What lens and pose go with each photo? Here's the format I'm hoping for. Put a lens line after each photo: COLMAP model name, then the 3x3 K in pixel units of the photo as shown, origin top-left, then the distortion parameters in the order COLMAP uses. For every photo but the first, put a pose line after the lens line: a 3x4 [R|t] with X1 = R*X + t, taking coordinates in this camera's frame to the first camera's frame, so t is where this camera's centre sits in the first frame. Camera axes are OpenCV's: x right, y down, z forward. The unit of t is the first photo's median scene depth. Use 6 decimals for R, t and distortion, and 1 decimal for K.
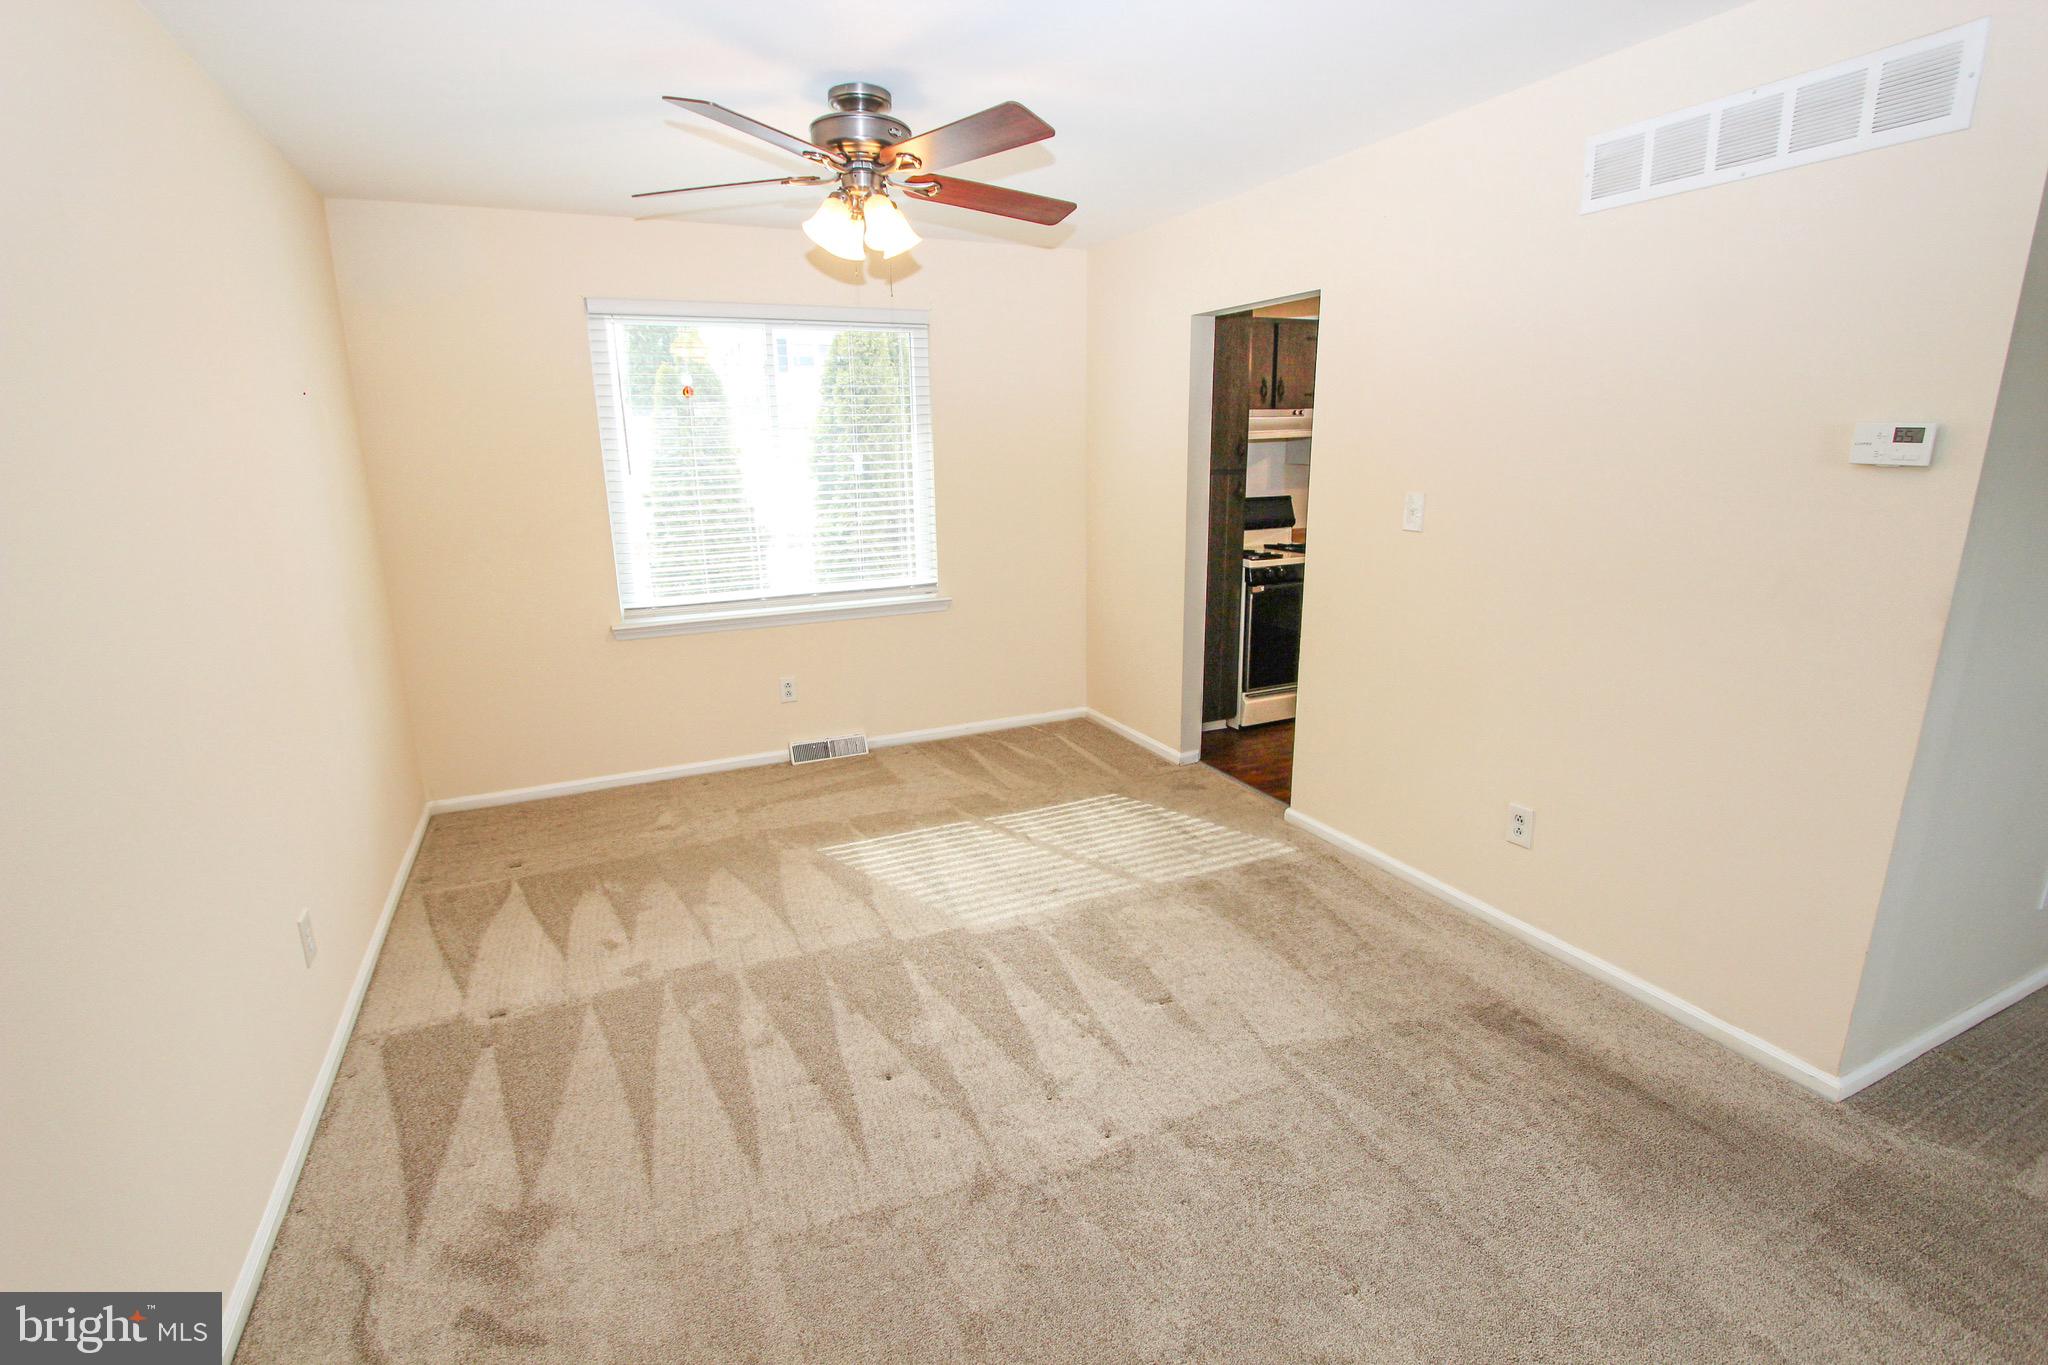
lens RADIAL K [[954.8, 0, 1014.6], [0, 954.8, 682.9], [0, 0, 1]] dist [-0.014863, 0.001034]
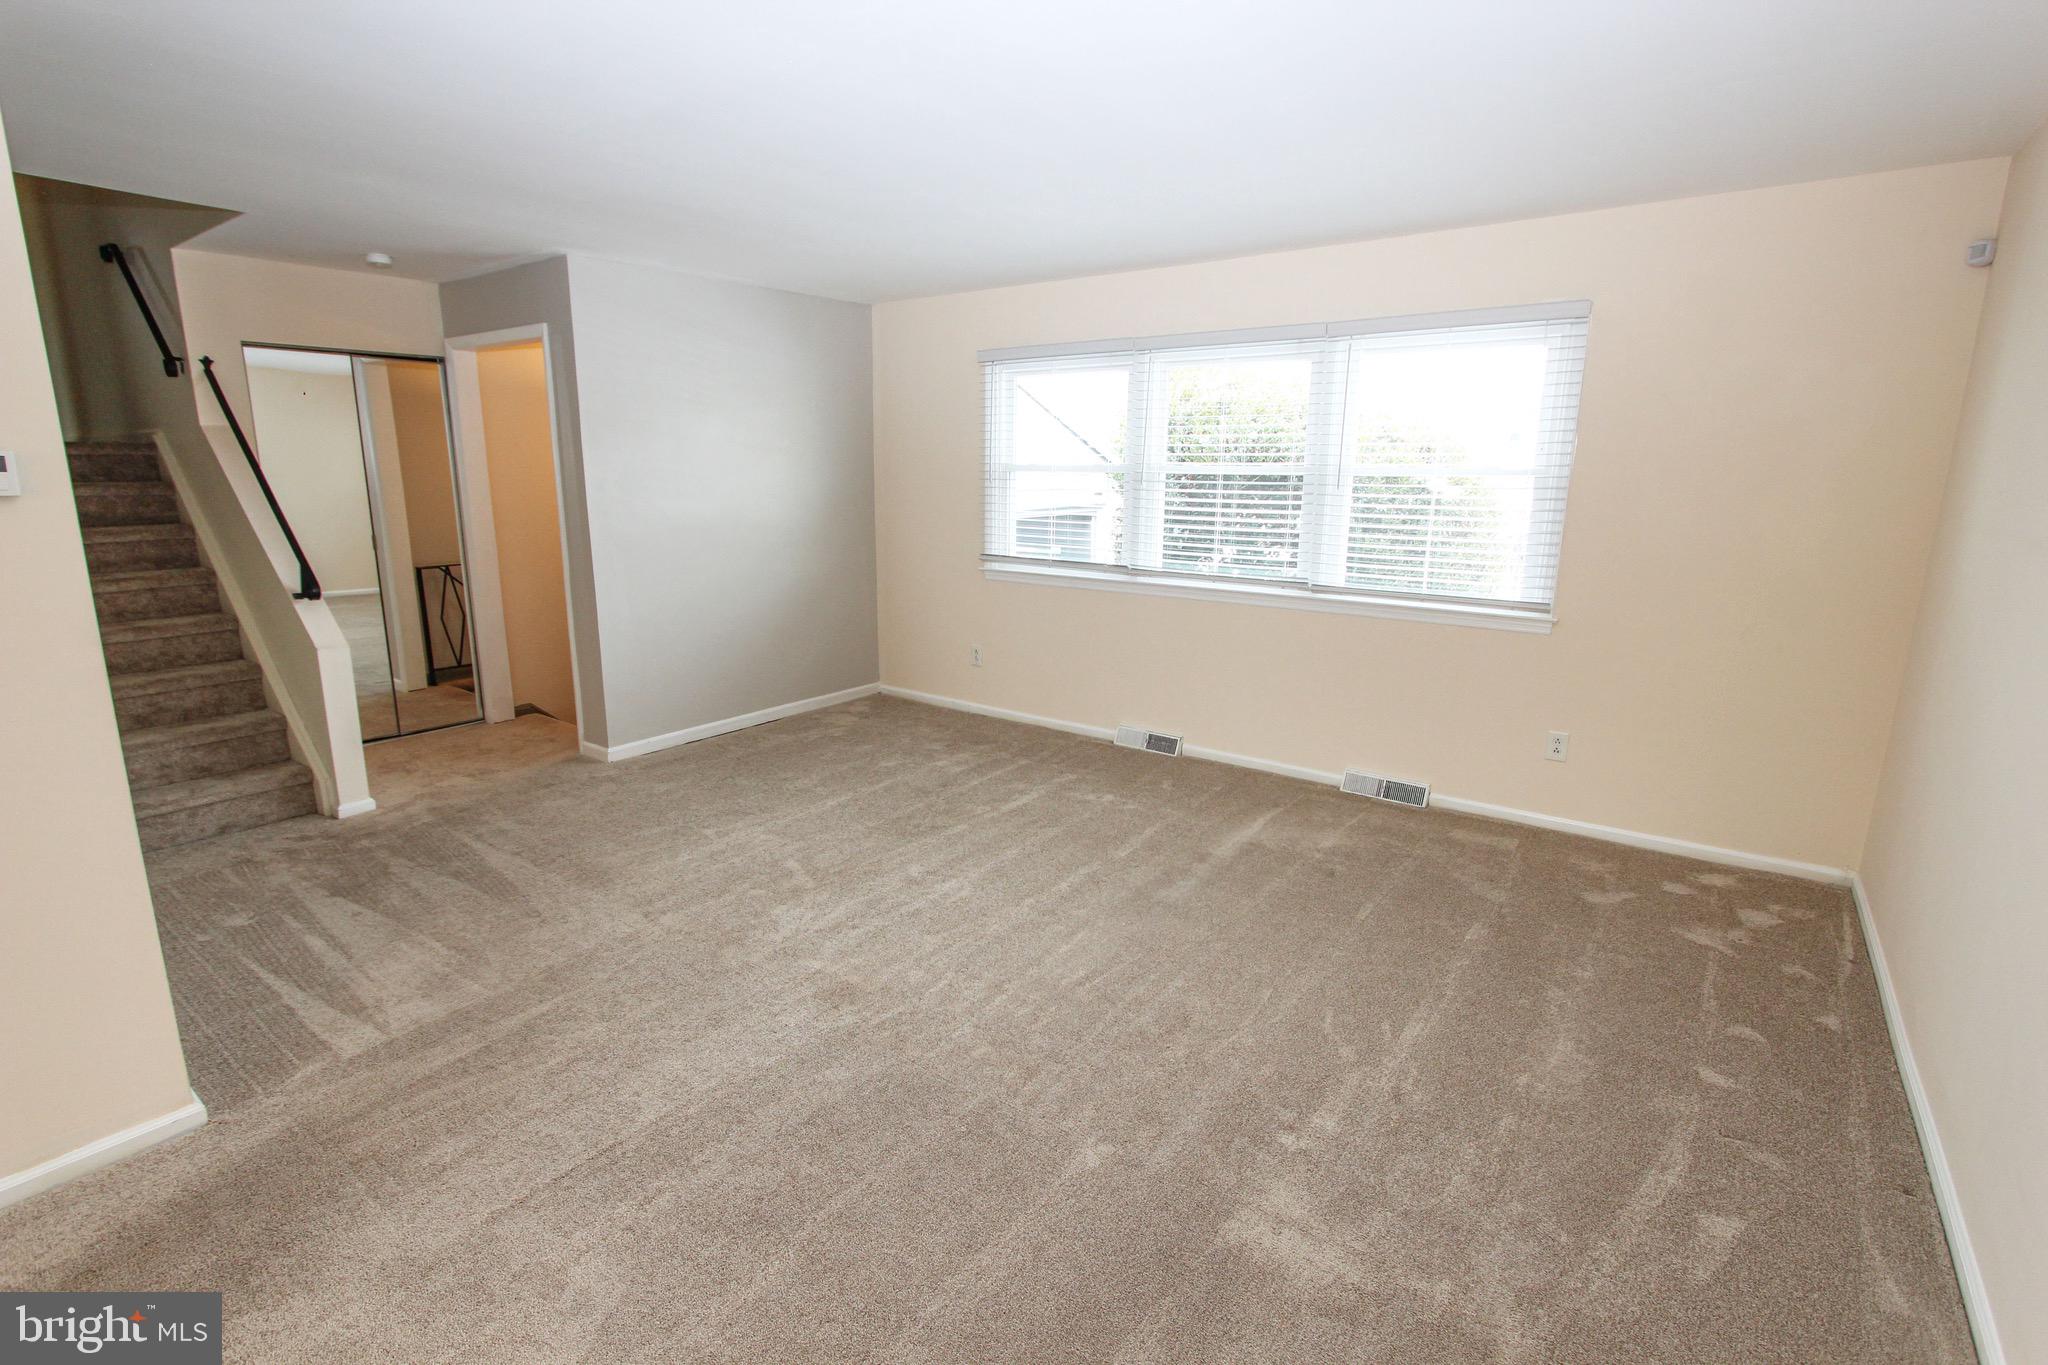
lens RADIAL K [[954.8, 0, 1014.6], [0, 954.8, 682.9], [0, 0, 1]] dist [-0.014863, 0.001034]
pose [[-0.476064, -0.180984, 0.860586, -0.223794], [0.213464, 0.925545, 0.312730, -0.082966], [-0.853109, 0.332584, -0.401985, 0.358502]]
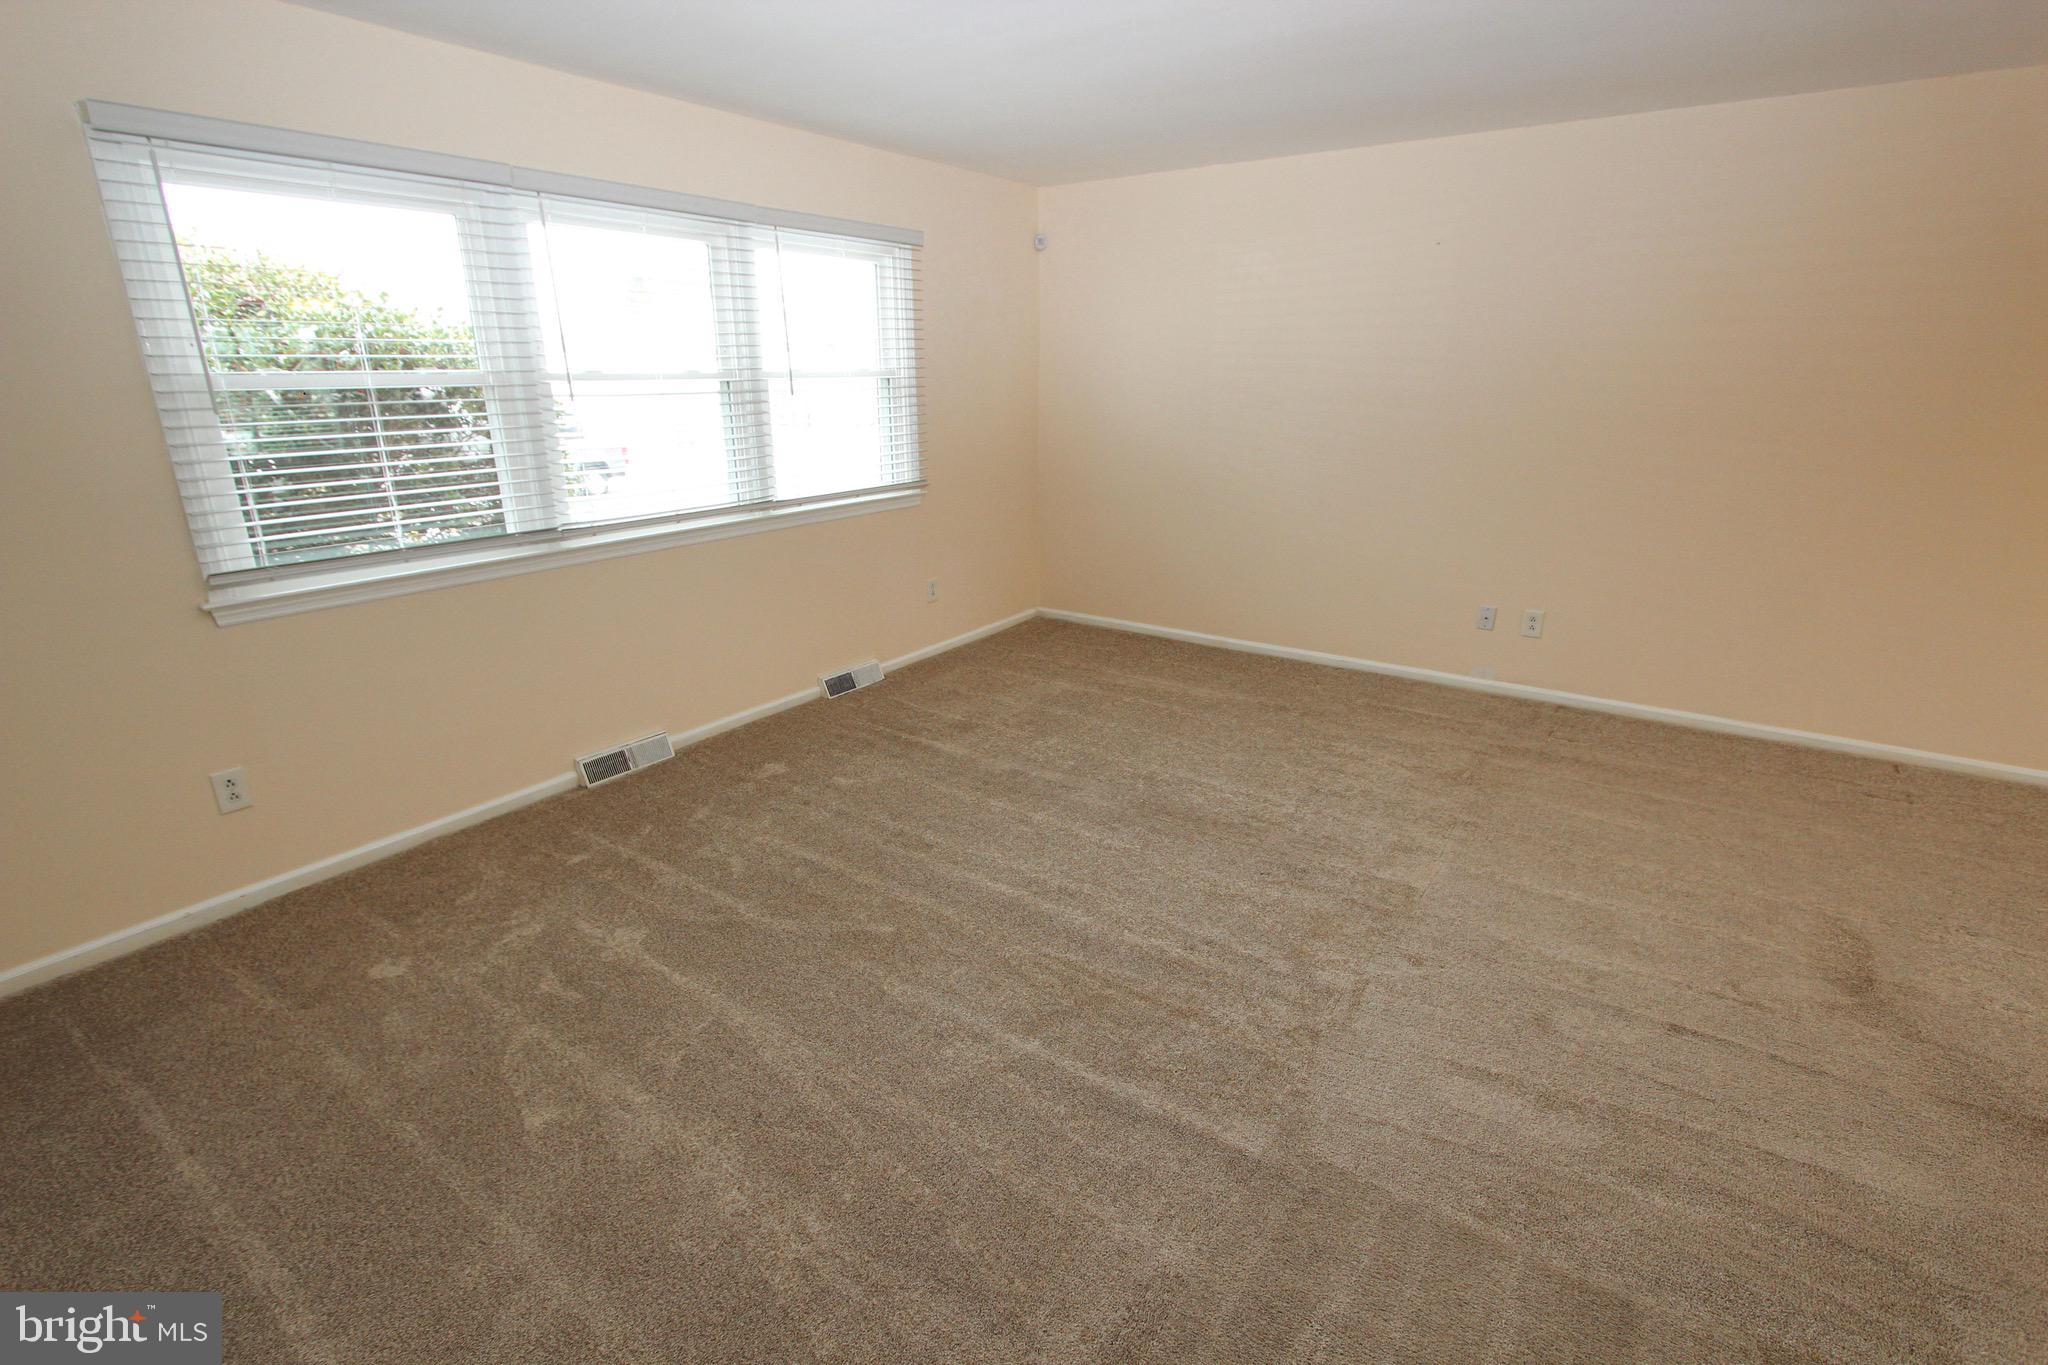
lens RADIAL K [[954.8, 0, 1014.6], [0, 954.8, 682.9], [0, 0, 1]] dist [-0.014863, 0.001034]
pose [[-0.865413, 0.173353, -0.470115, 1.272967], [-0.105157, 0.854512, 0.508676, -0.173220], [0.489899, 0.489651, -0.721277, 0.597454]]
